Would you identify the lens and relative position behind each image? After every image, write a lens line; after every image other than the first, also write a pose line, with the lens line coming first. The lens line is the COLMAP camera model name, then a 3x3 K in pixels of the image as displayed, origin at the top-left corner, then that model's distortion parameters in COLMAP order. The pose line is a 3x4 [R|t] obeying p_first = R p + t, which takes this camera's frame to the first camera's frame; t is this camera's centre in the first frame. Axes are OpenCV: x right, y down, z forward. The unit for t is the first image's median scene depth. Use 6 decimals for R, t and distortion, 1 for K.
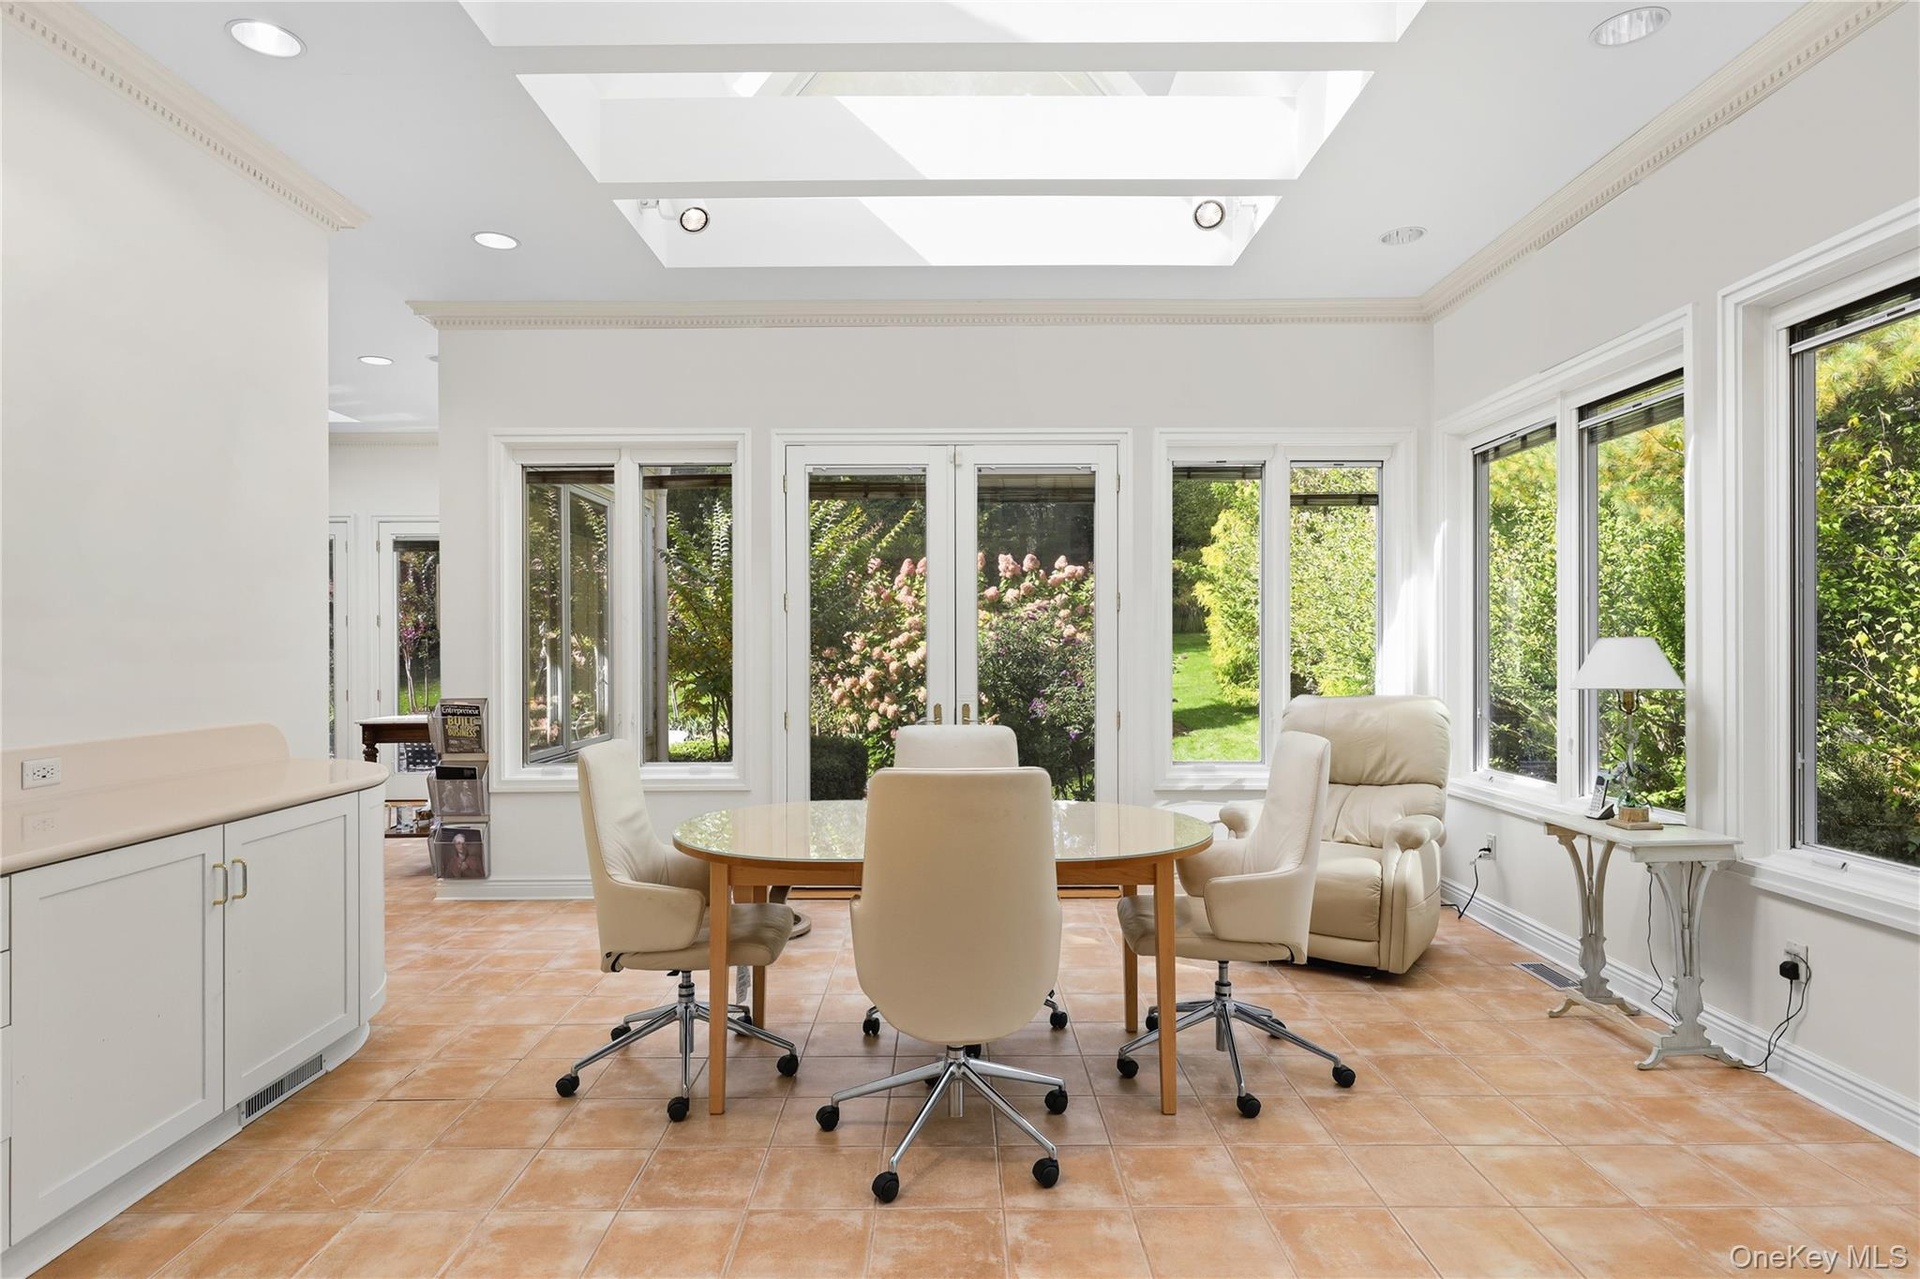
lens RADIAL K [[1018.4, 0, 958.2], [0, 1018.4, 641.7], [0, 0, 1]] dist [-0.000599, -0.000071]
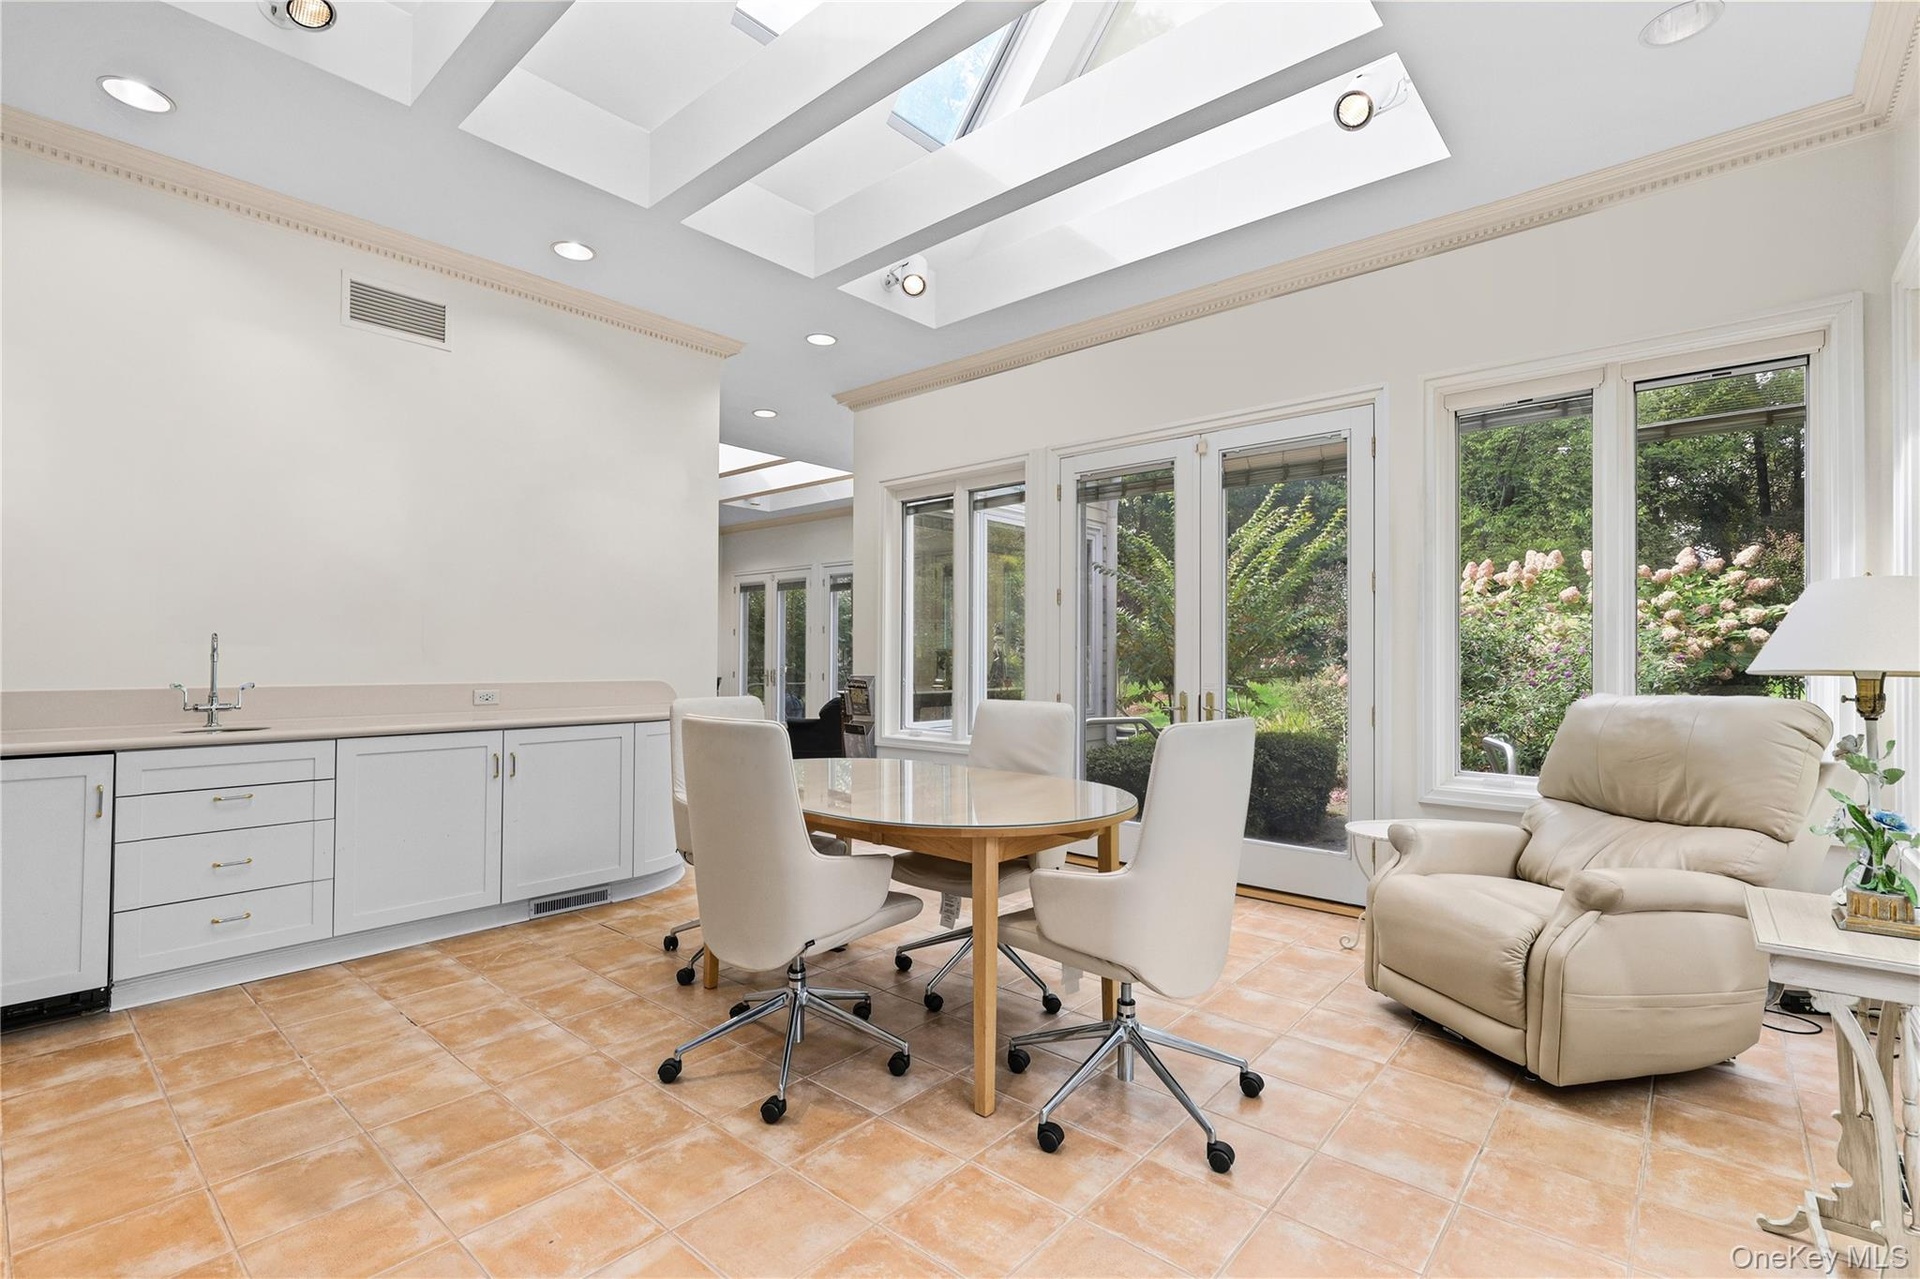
lens RADIAL K [[859.7, 0, 962.1], [0, 859.7, 645.2], [0, 0, 1]] dist [-0.000875, 0.001400]
pose [[0.756473, -0.001884, -0.654022, 0.637907], [-0.005919, 0.999935, -0.009727, 0.042344], [0.653998, 0.011229, 0.756413, 0.358757]]
